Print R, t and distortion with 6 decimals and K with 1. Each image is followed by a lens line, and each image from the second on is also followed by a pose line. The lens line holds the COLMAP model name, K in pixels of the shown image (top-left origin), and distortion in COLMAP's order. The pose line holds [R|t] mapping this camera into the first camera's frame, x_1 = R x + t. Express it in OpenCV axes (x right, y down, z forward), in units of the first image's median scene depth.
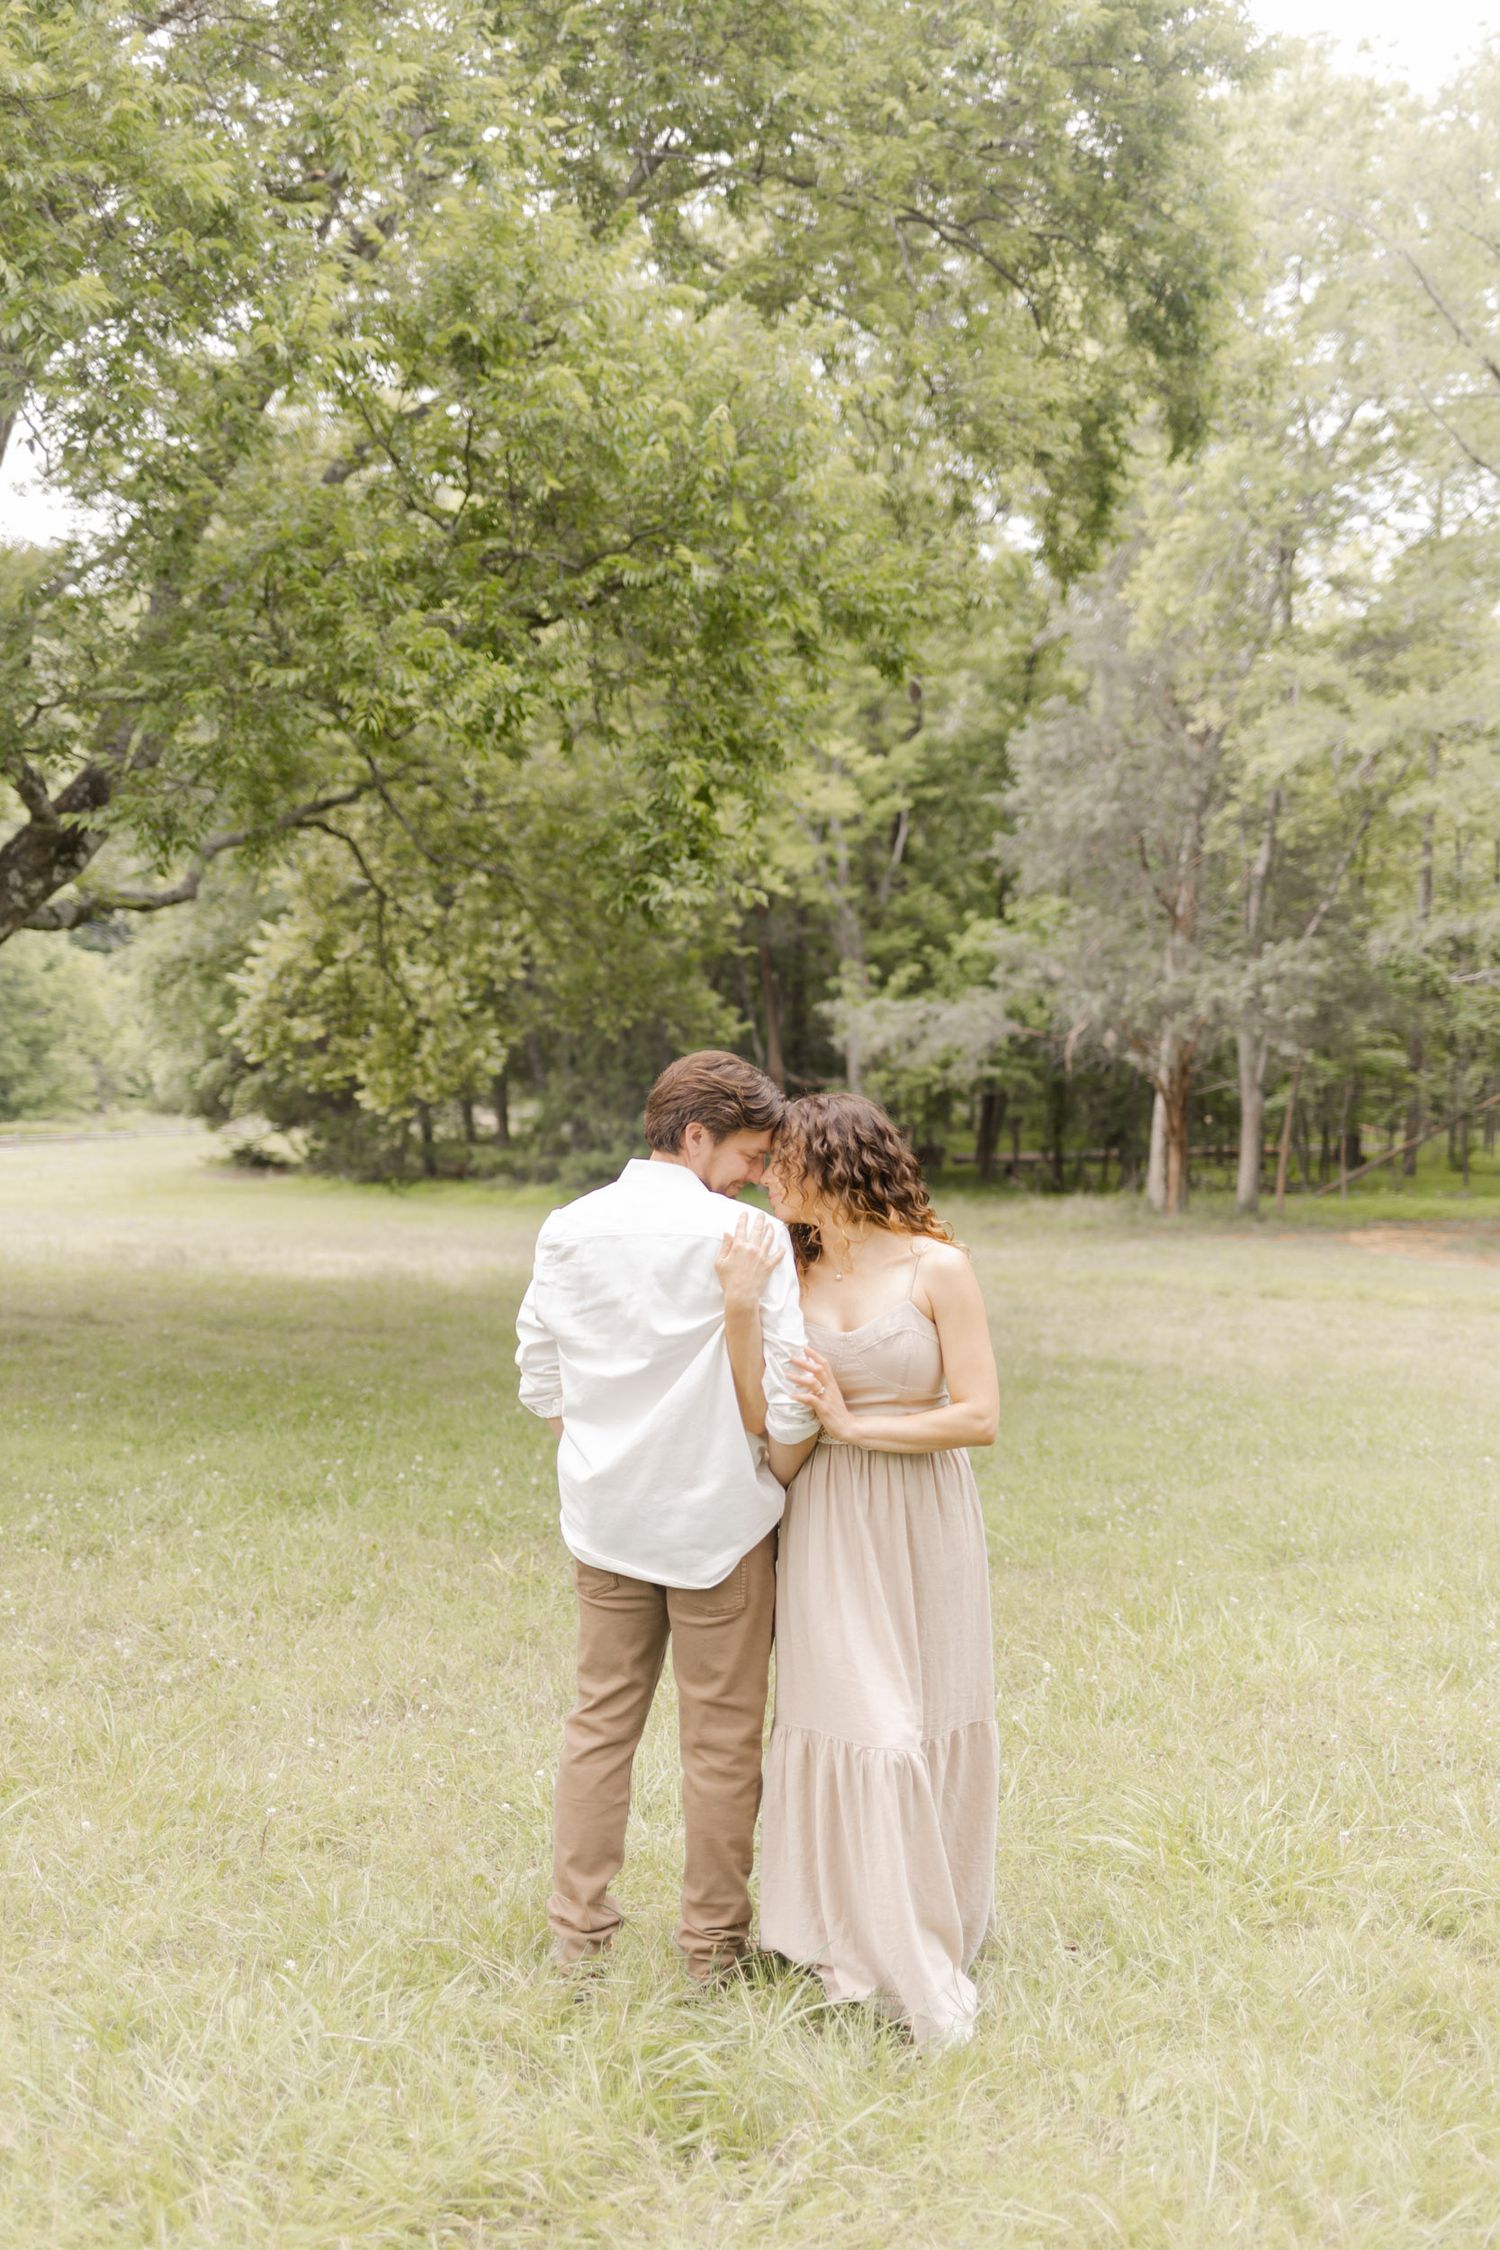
lens RADIAL K [[2131.4, 0, 751.7], [0, 2131.4, 1129.0], [0, 0, 1]] dist [0.121317, -0.114803]
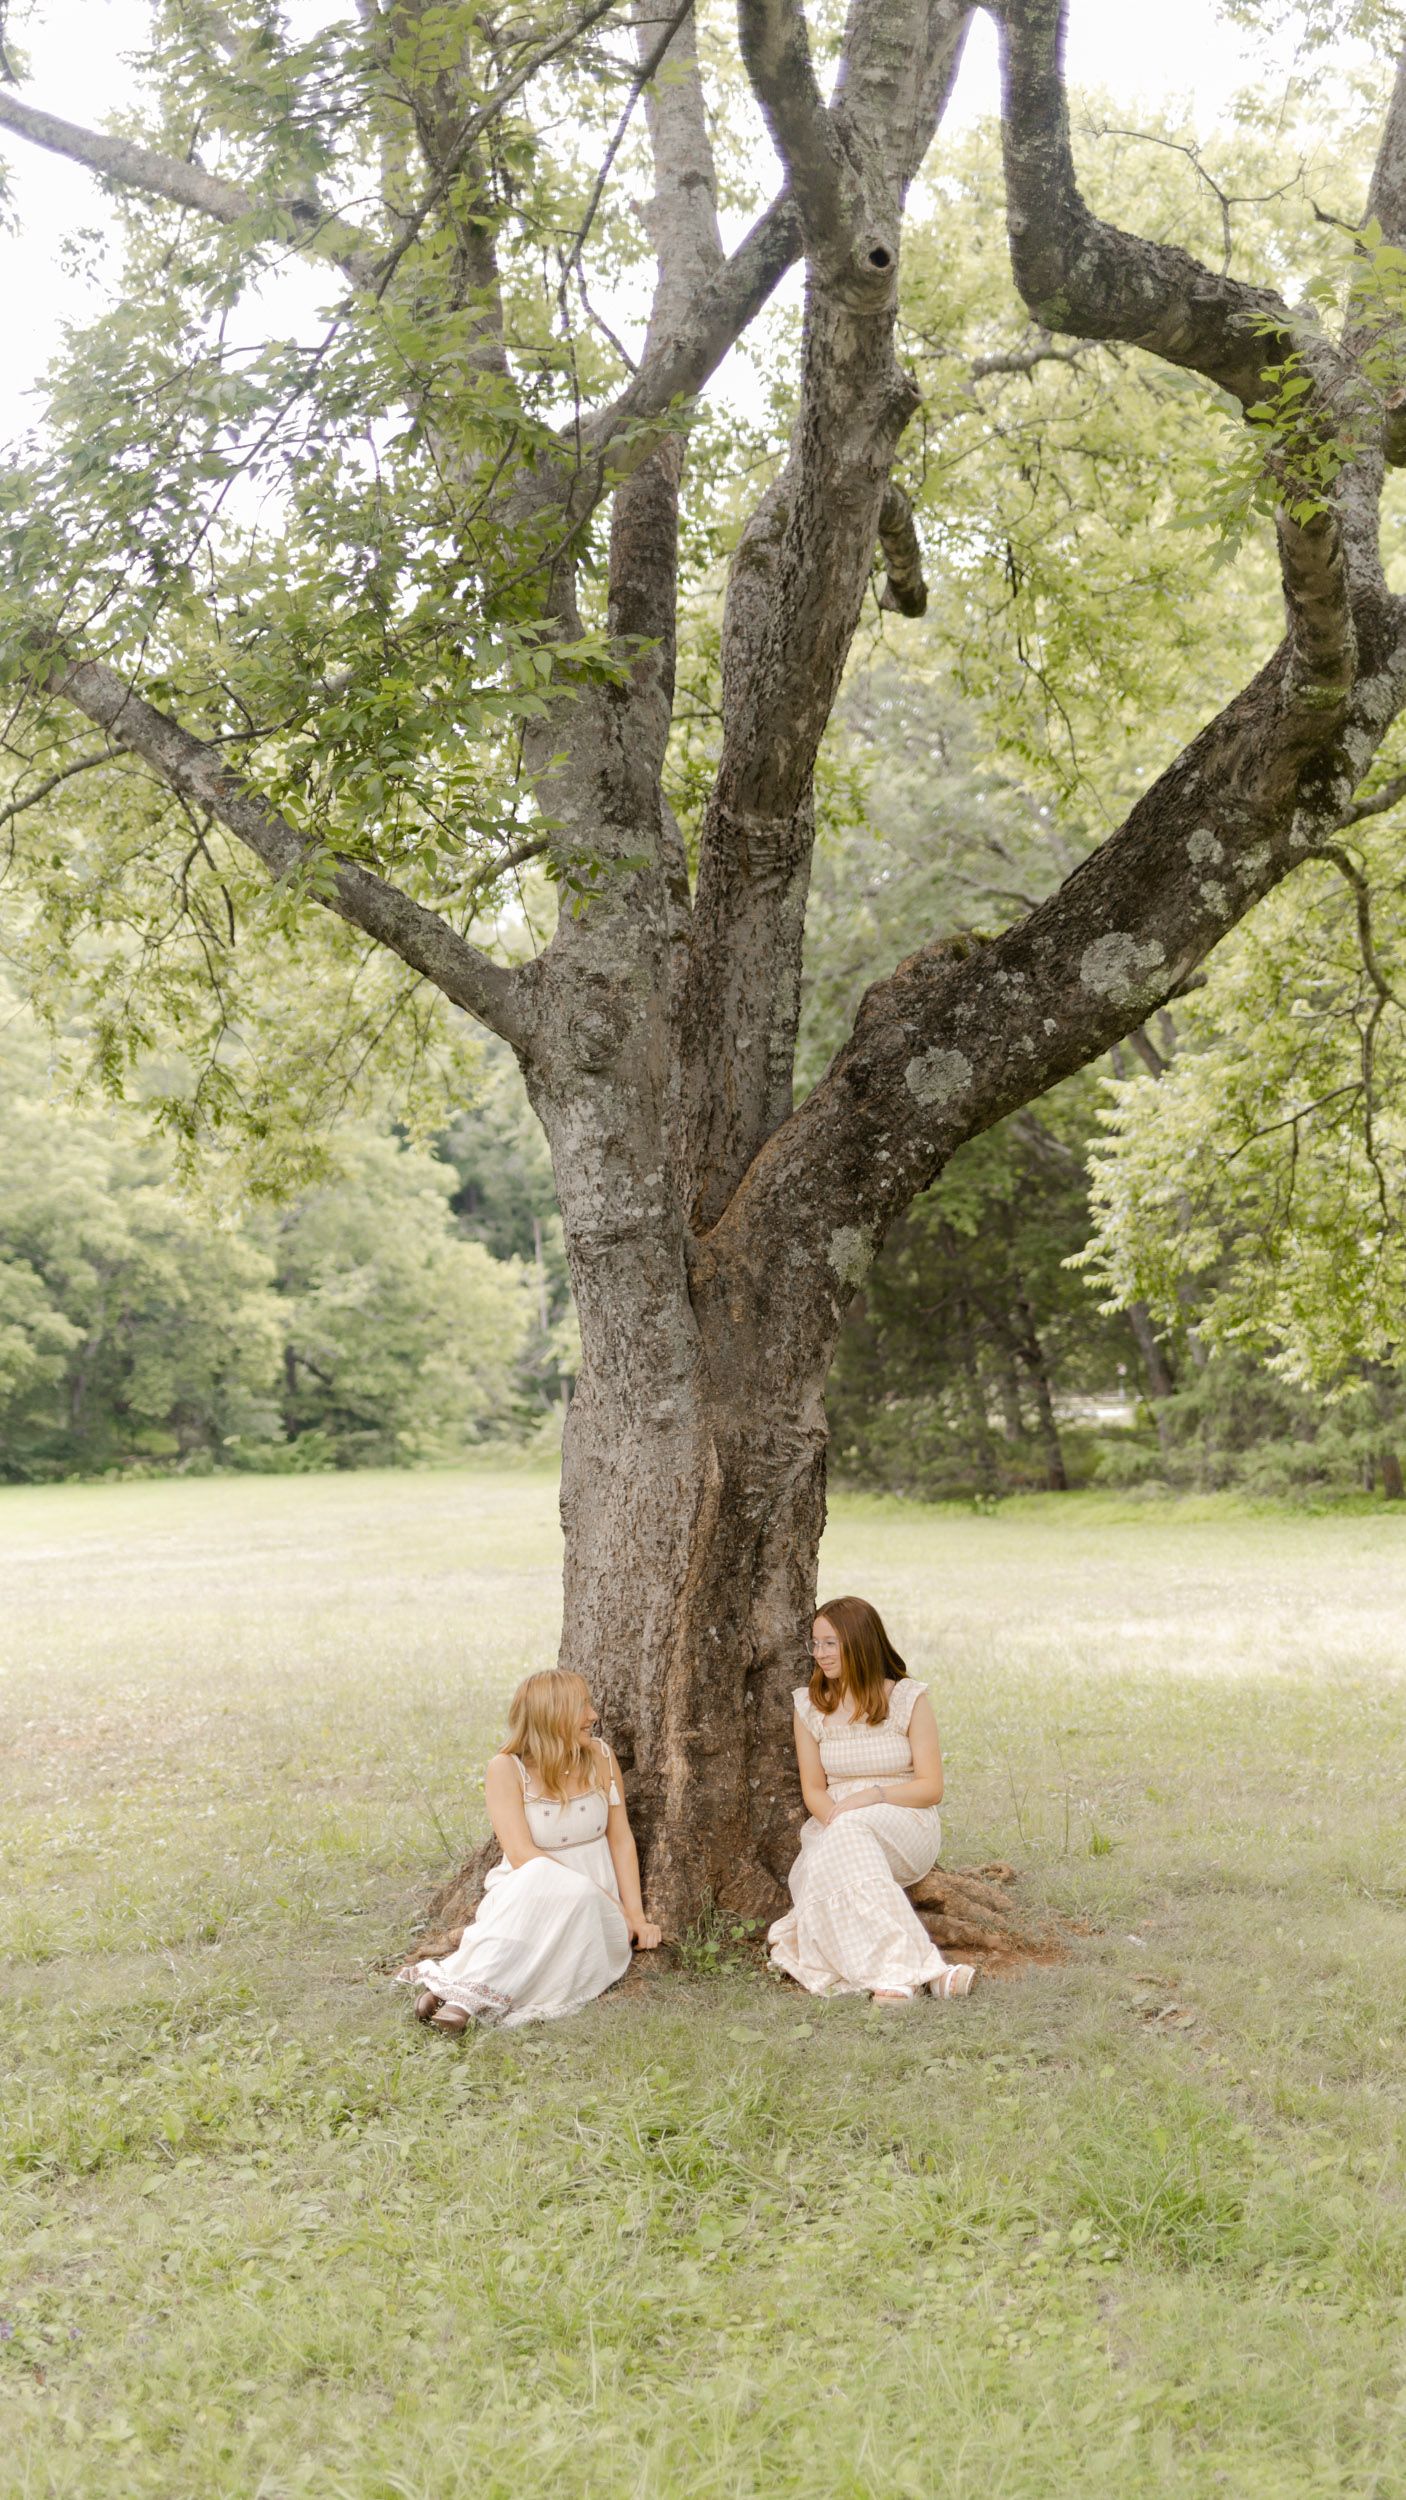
lens RADIAL K [[2397.9, 0, 697.7], [0, 2397.9, 1249.4], [0, 0, 1]] dist [0.122099, -0.177398]
pose [[0.982848, -0.070961, -0.170220, -0.226300], [0.058529, 0.995313, -0.076979, -0.004410], [0.174885, 0.065696, 0.982395, 0.325389]]
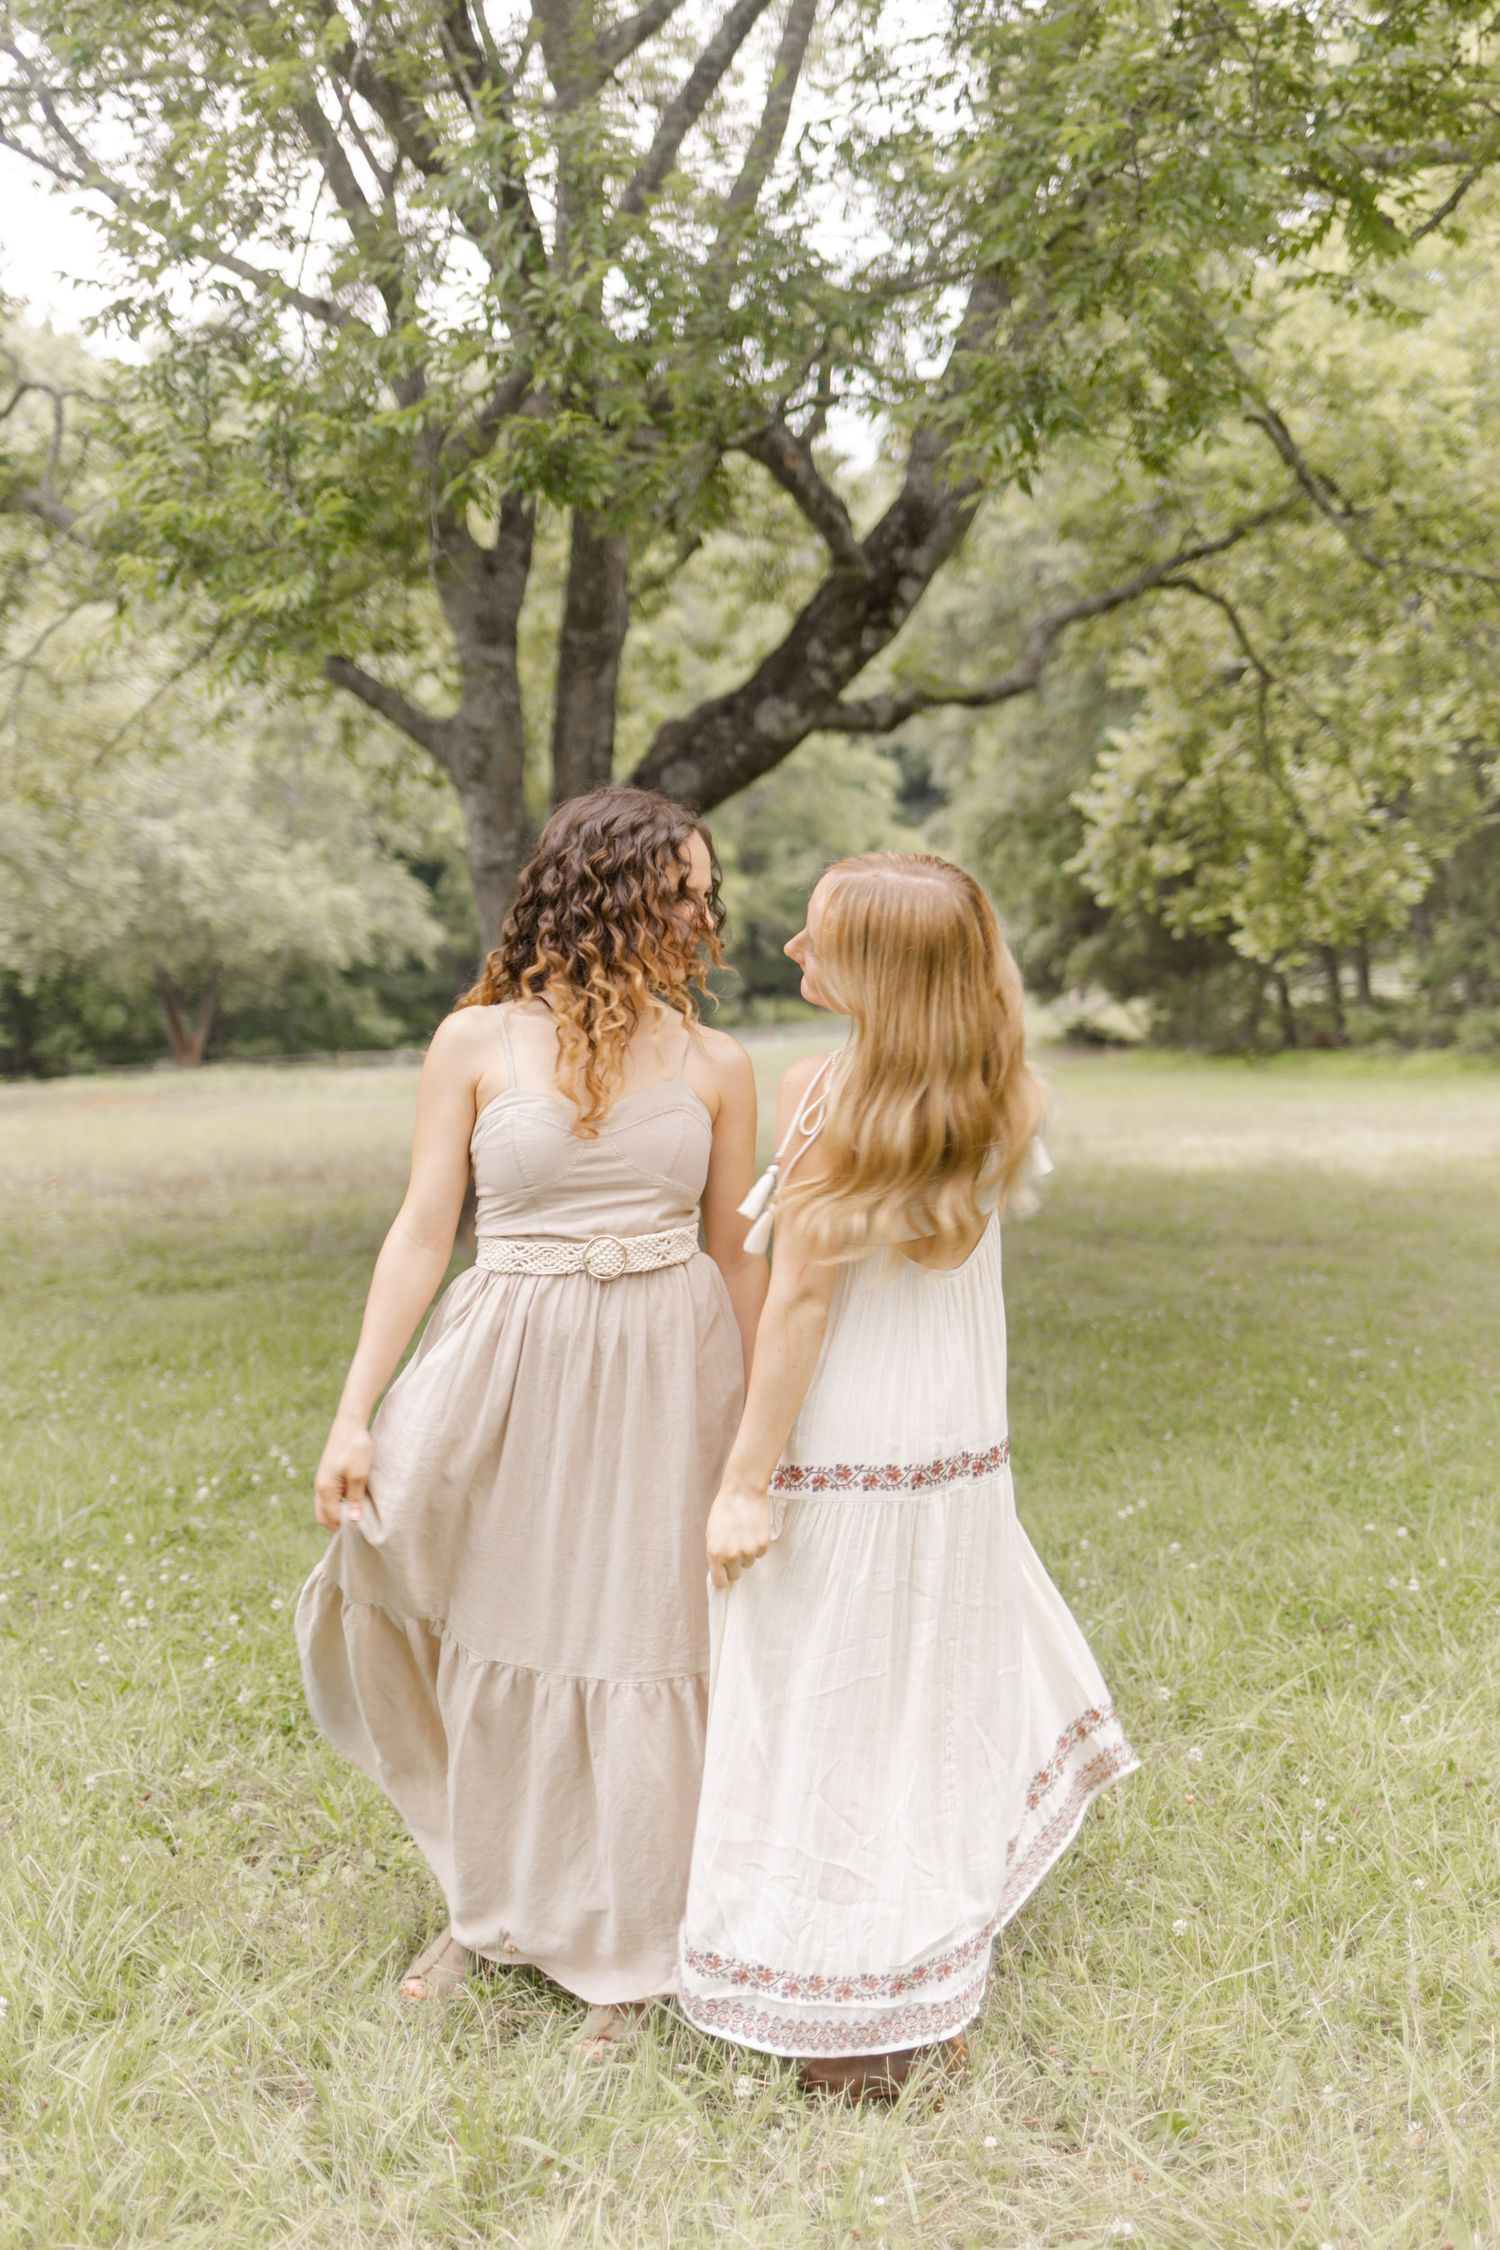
lens RADIAL K [[2240.7, 0, 795.0], [0, 2240.7, 1066.7], [0, 0, 1]] dist [0.099879, -0.016955]
pose [[0.937594, -0.033660, -0.346099, -0.050102], [0.042857, 0.998901, 0.018952, 0.008802], [0.345081, -0.032602, 0.938007, 0.158667]]
